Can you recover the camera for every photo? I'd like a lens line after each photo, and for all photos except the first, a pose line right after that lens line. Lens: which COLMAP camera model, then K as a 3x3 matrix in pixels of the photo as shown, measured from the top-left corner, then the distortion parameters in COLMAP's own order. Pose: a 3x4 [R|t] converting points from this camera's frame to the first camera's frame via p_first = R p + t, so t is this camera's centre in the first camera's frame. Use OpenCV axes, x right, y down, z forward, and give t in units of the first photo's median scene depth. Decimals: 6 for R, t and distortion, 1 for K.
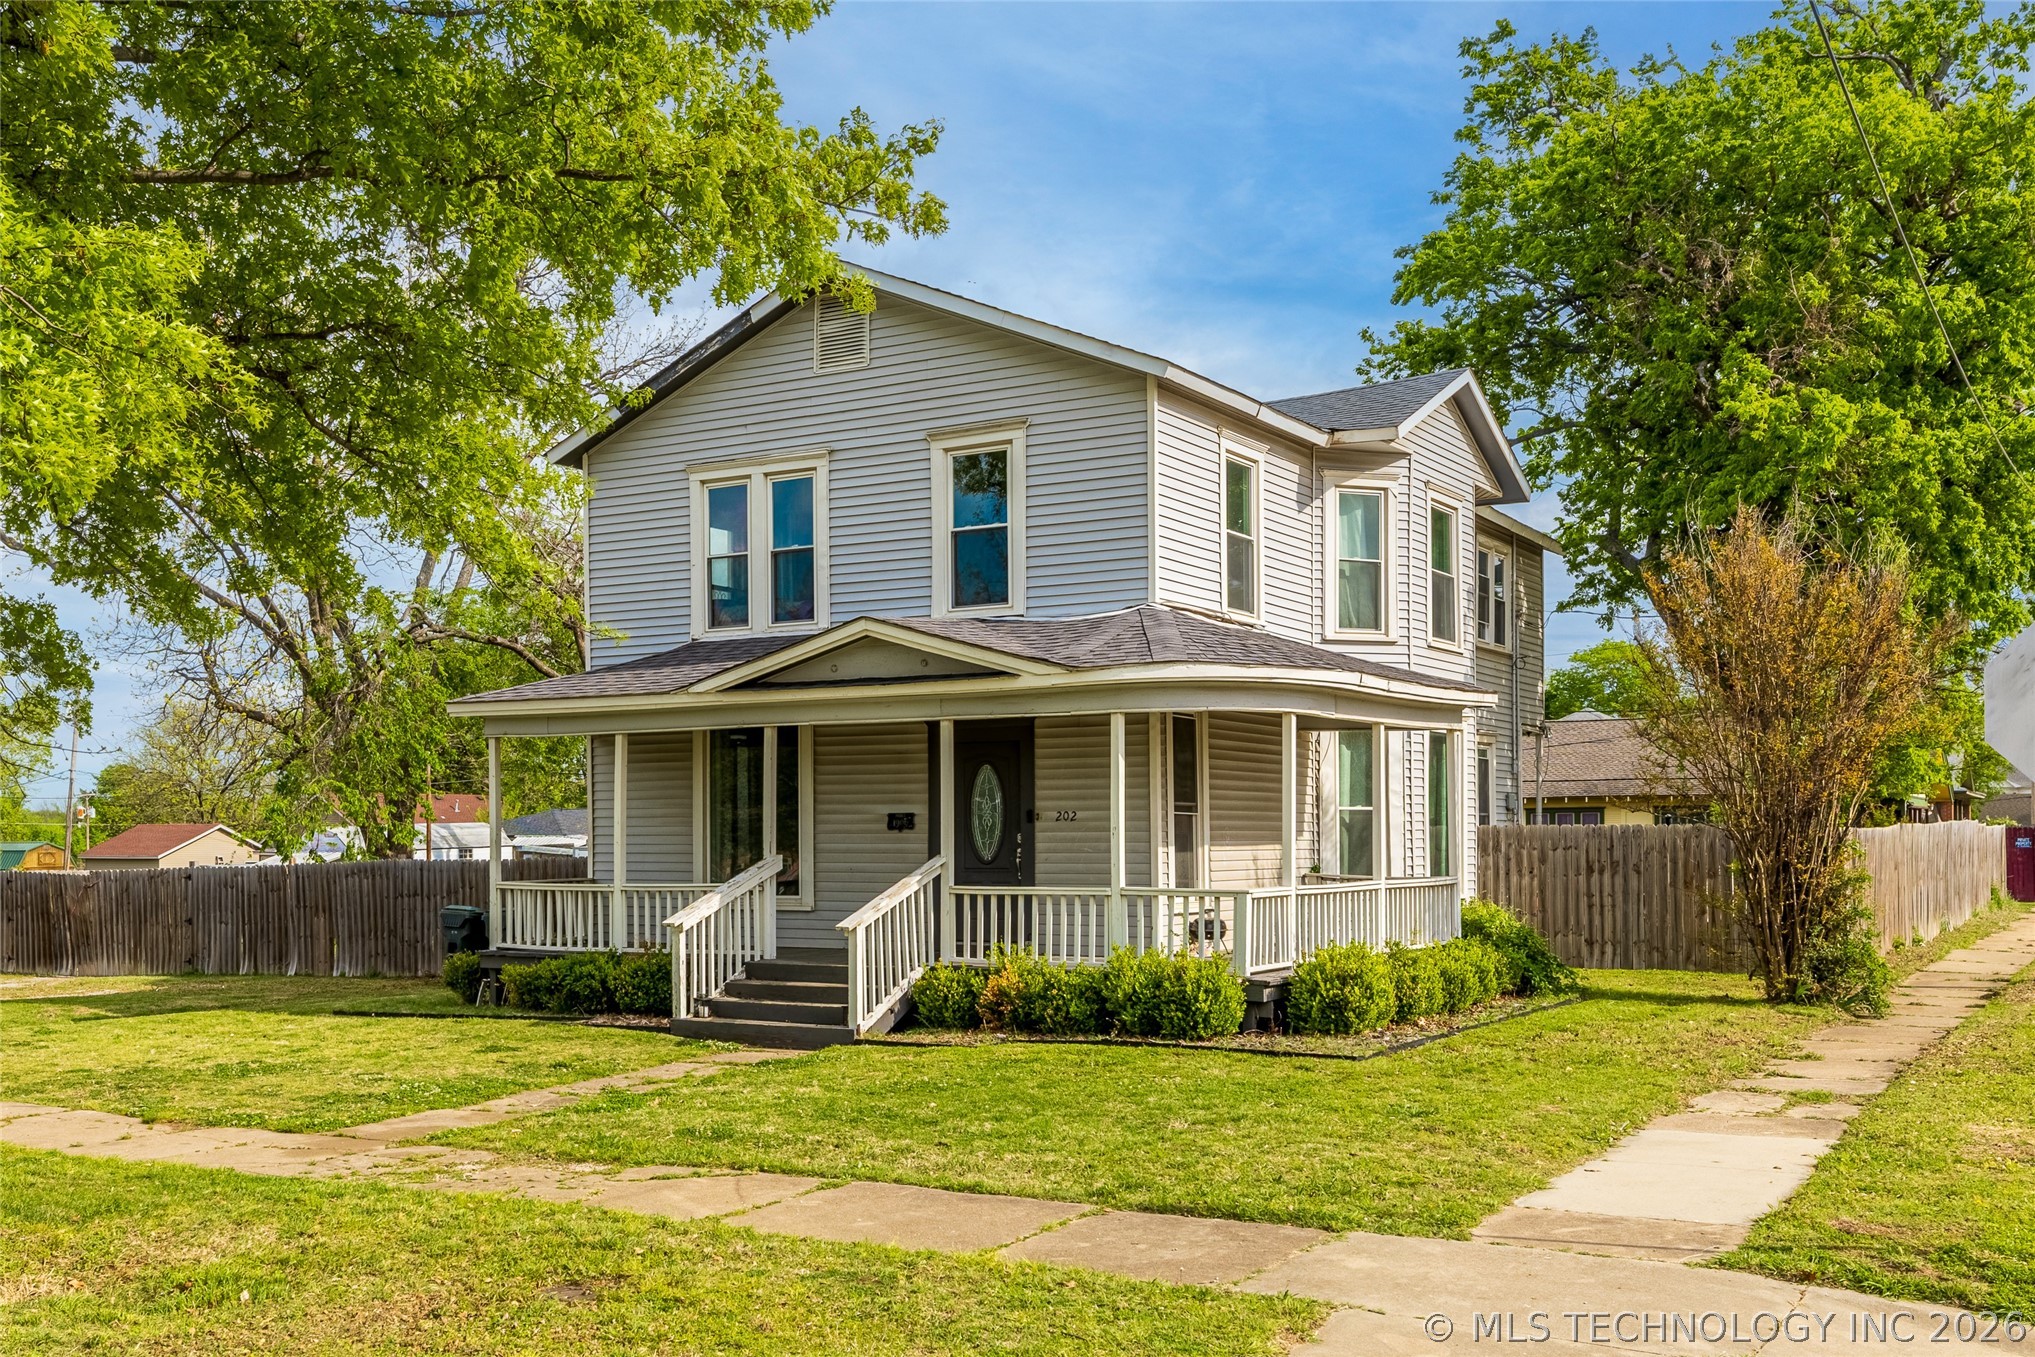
lens RADIAL K [[1978.2, 0, 883.3], [0, 1978.2, 847.0], [0, 0, 1]] dist [-0.005257, -0.008638]
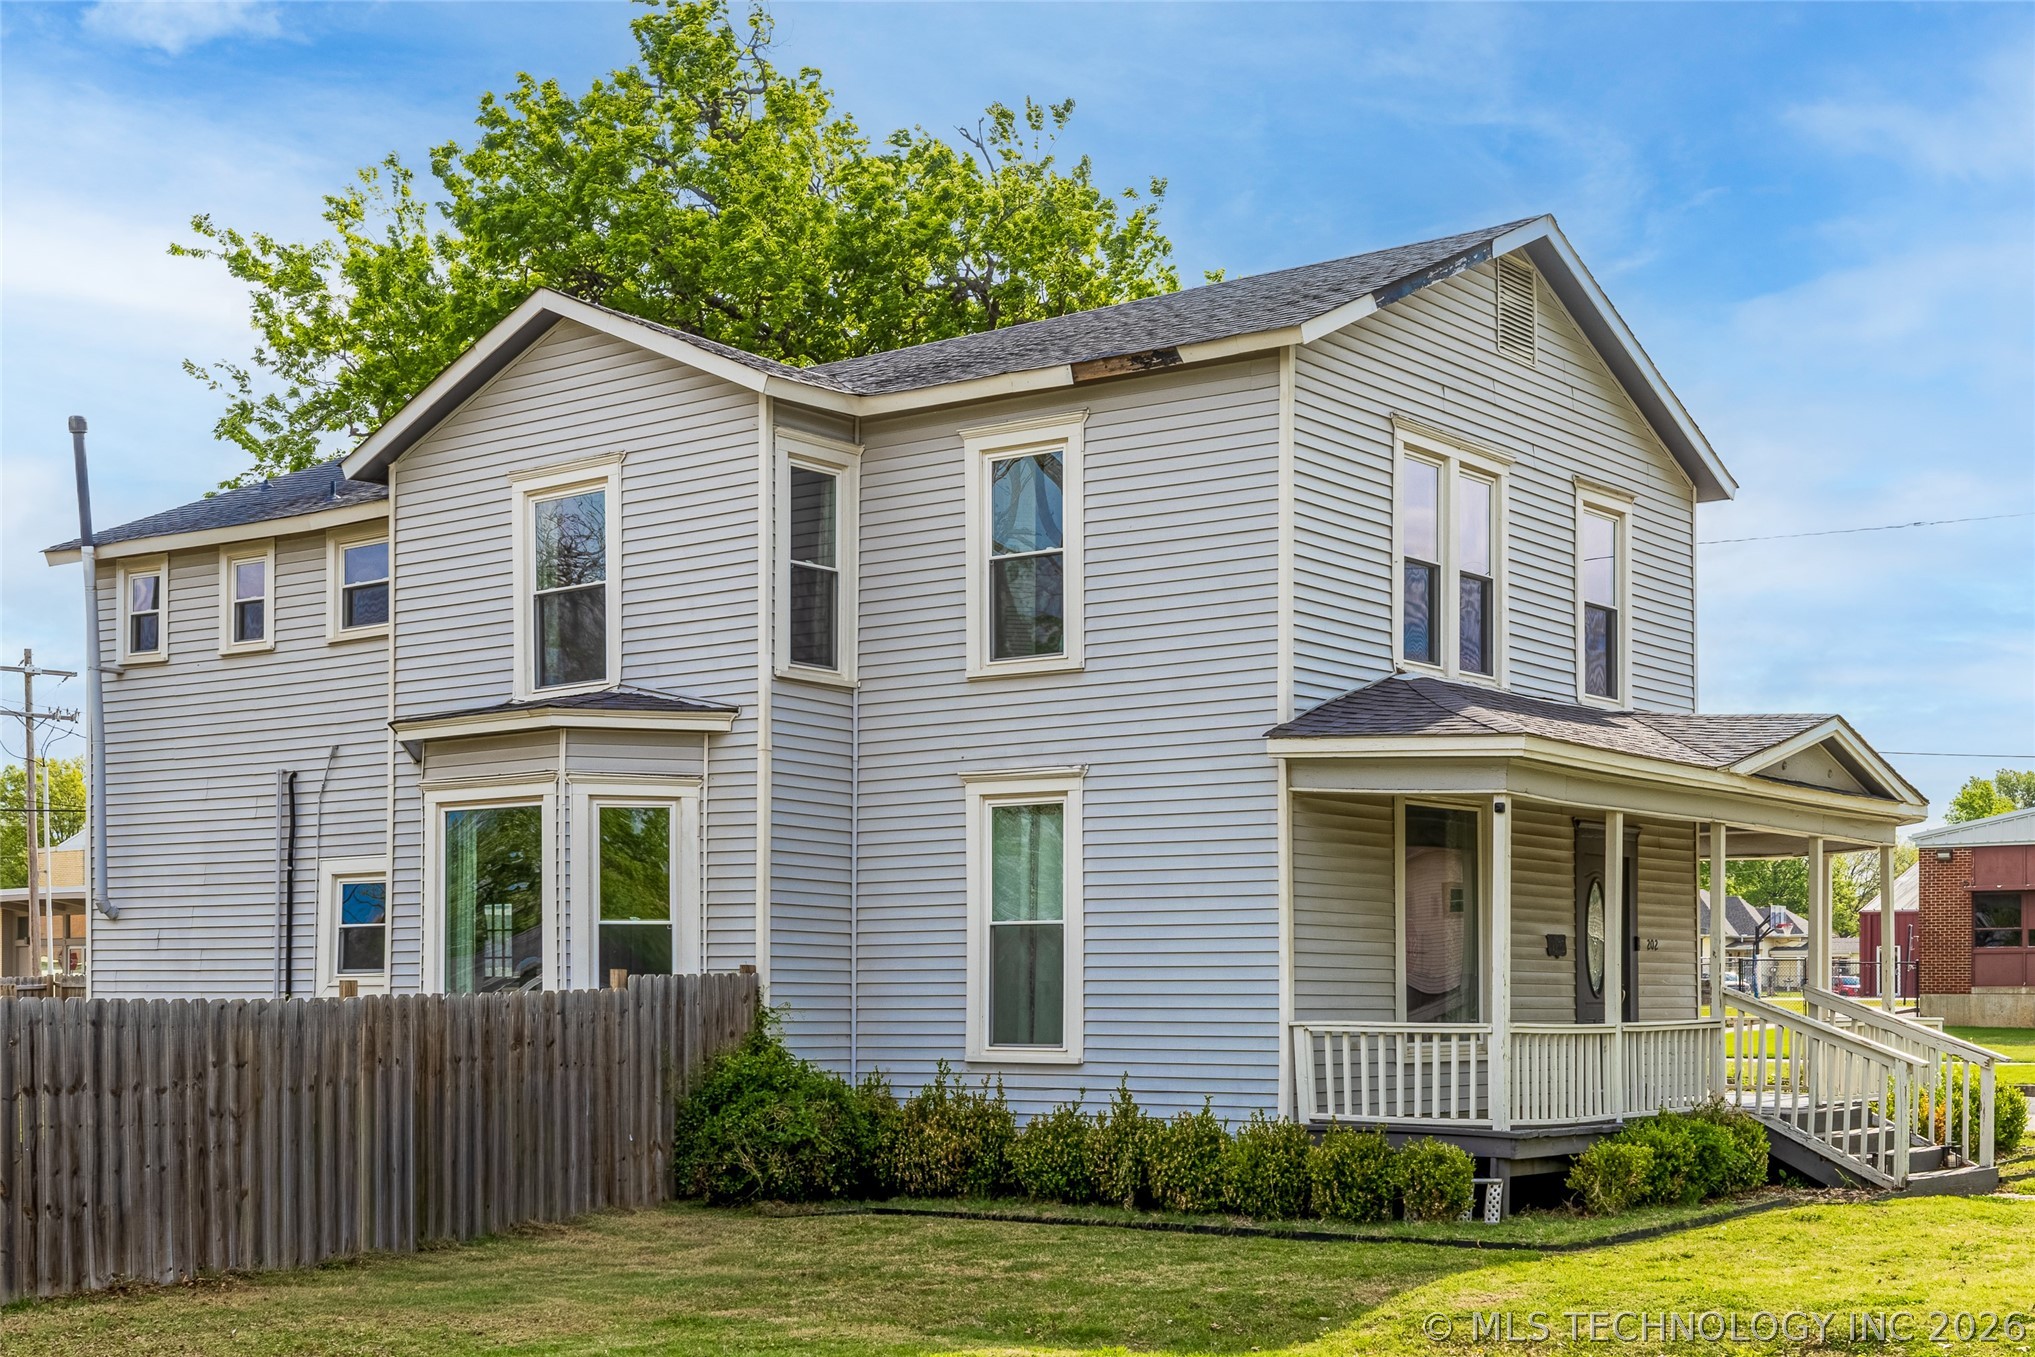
lens RADIAL K [[2736.9, 0, 1077.9], [0, 2736.9, 1023.1], [0, 0, 1]] dist [0.003891, -0.020157]
pose [[0.083499, -0.001651, 0.996506, -1.126080], [0.003091, 0.999994, 0.001398, 0.016702], [-0.996503, 0.002963, 0.083504, 1.104960]]
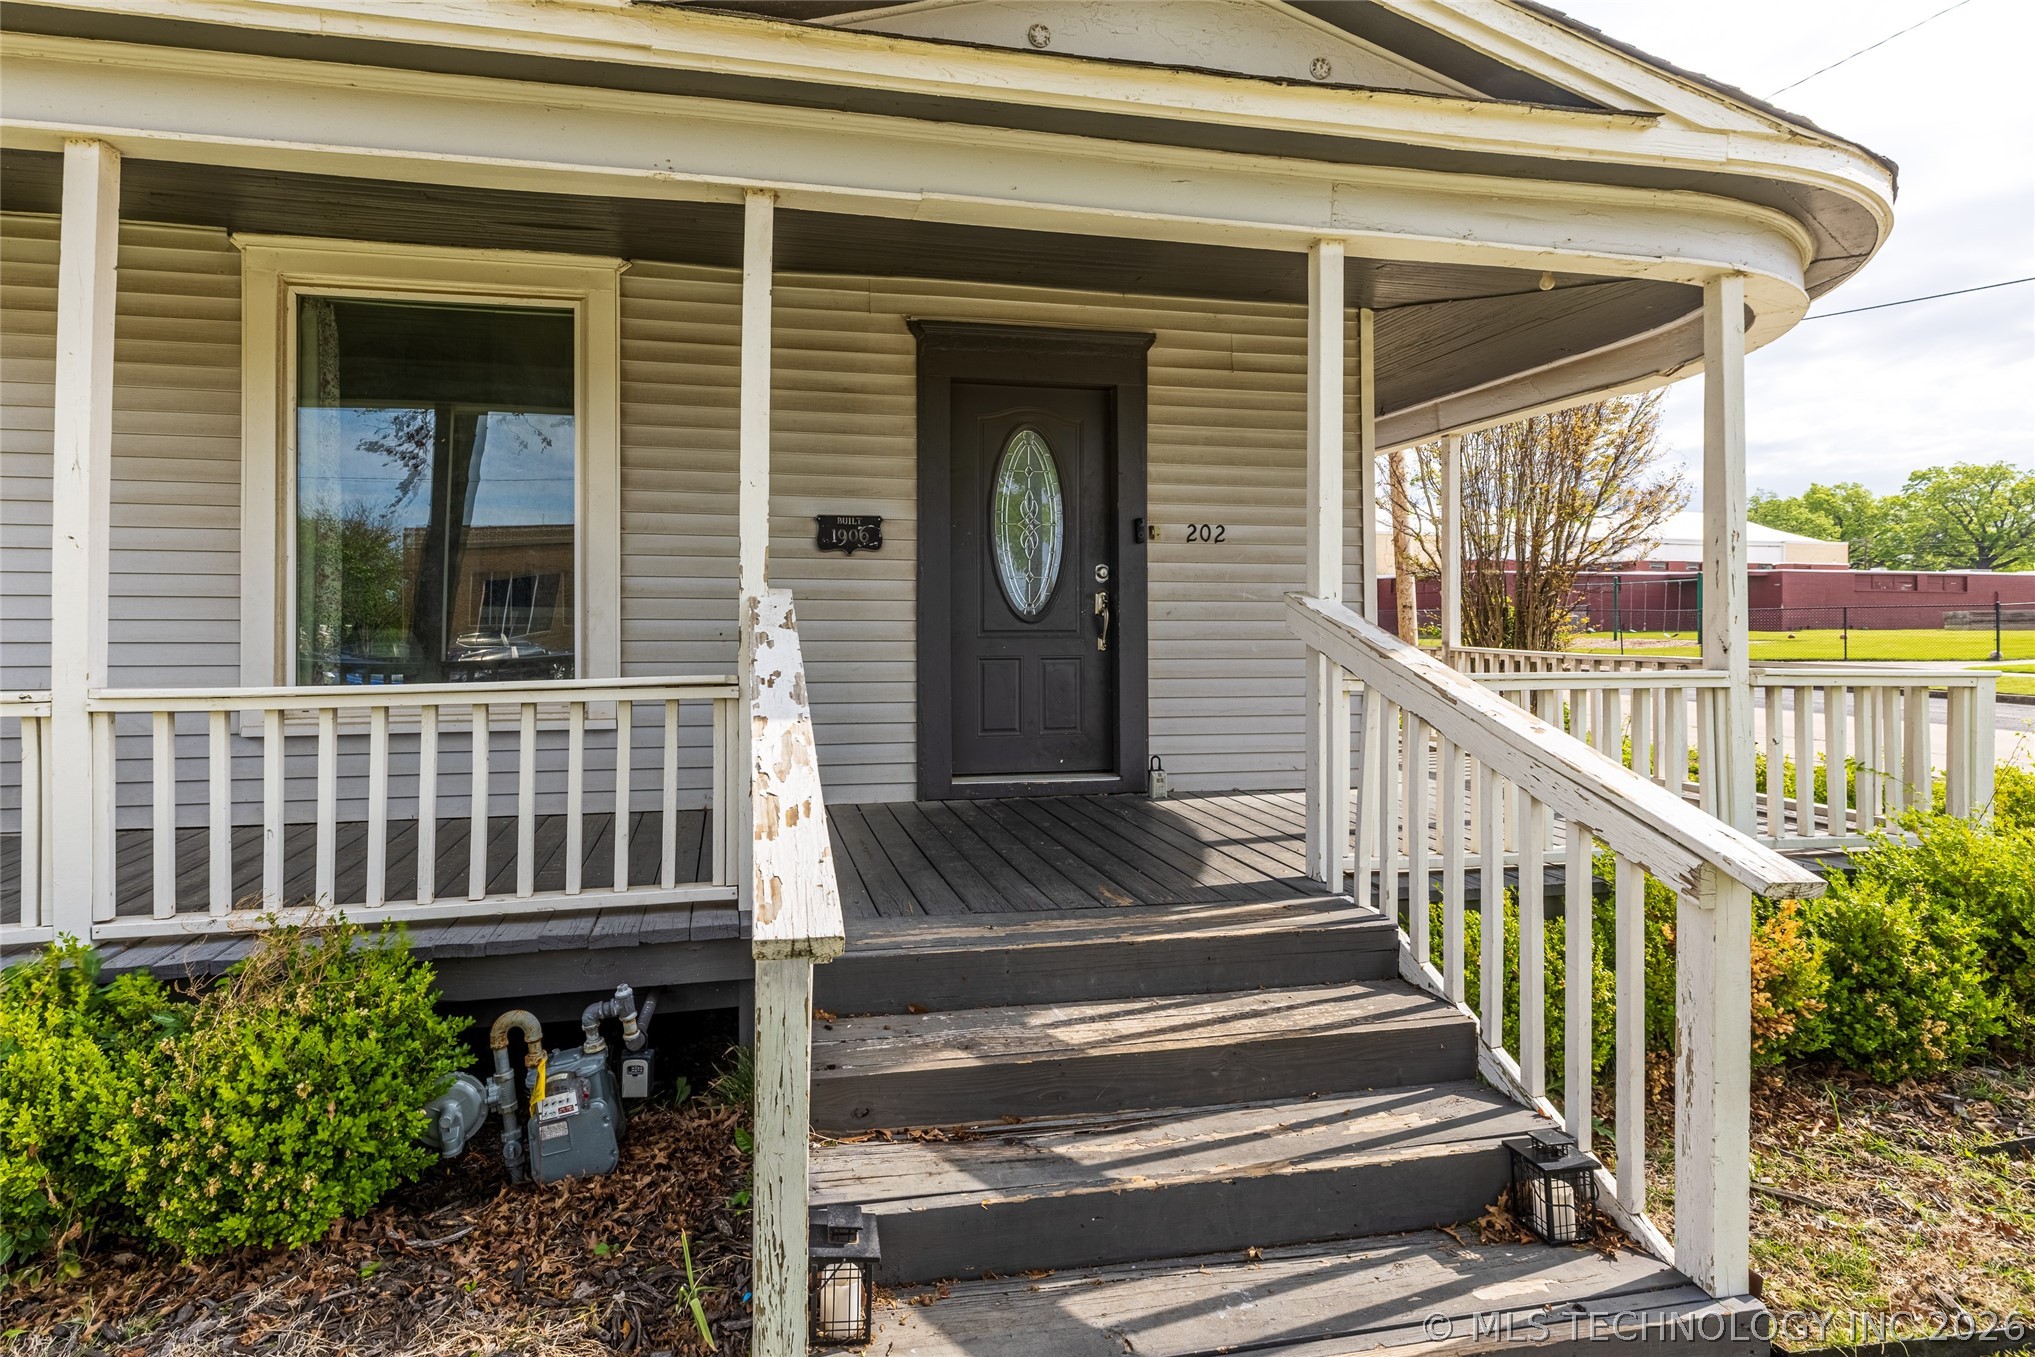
lens RADIAL K [[973.3, 0, 914.2], [0, 973.3, 622.4], [0, 0, 1]] dist [-0.001407, -0.000011]
pose [[0.731180, 0.005270, 0.682164, -0.140353], [-0.002013, 0.999982, -0.005567, 0.009863], [-0.682182, 0.002697, 0.731178, 0.819736]]
